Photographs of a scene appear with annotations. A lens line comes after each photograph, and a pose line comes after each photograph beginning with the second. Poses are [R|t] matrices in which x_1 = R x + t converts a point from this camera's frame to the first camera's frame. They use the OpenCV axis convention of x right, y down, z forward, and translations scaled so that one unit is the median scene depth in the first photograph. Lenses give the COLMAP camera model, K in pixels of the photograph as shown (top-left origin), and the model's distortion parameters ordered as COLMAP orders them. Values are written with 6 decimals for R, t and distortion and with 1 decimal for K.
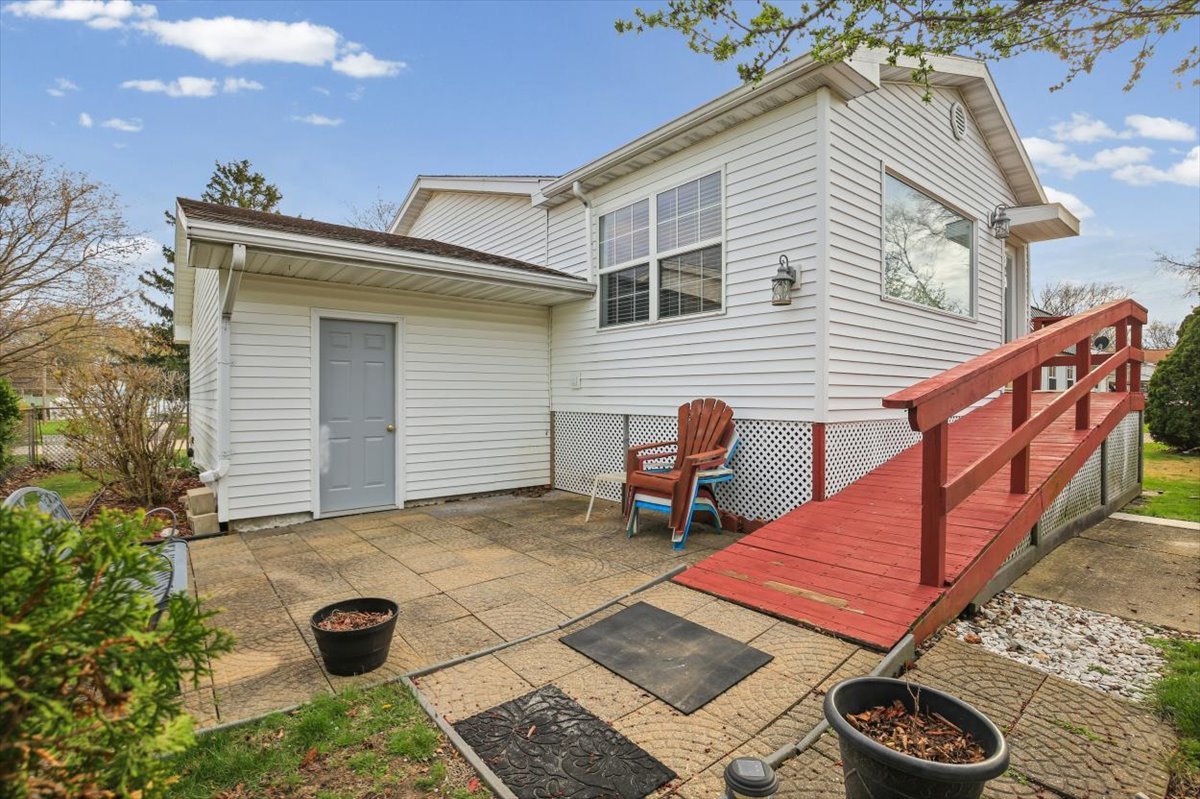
lens RADIAL K [[567.0, 0, 600.0], [0, 567.0, 399.5], [0, 0, 1]] dist [-0.036089, -0.000210]
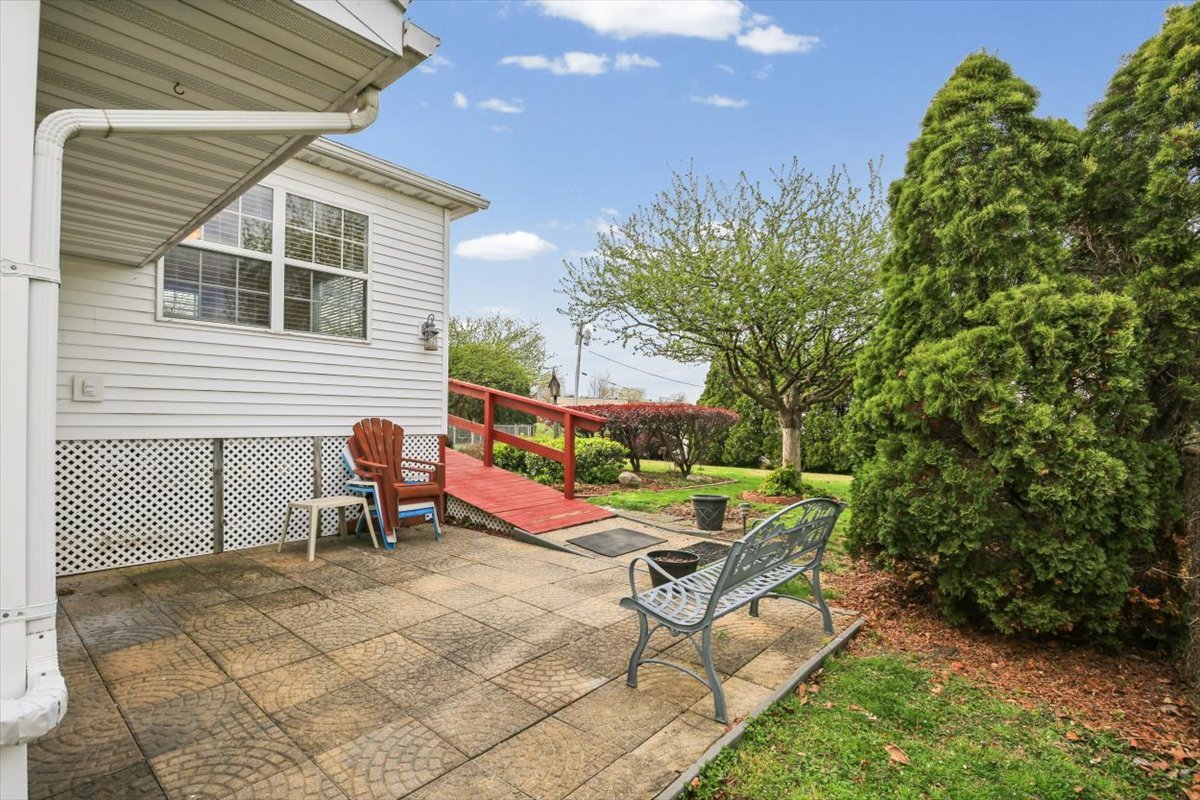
lens RADIAL K [[562.7, 0, 598.9], [0, 562.7, 412.8], [0, 0, 1]] dist [-0.000545, -0.000118]
pose [[-0.178777, 0.010633, 0.983832, -1.044666], [-0.000099, 0.999941, -0.010825, -0.000392], [-0.983890, -0.002032, -0.178766, 0.799898]]
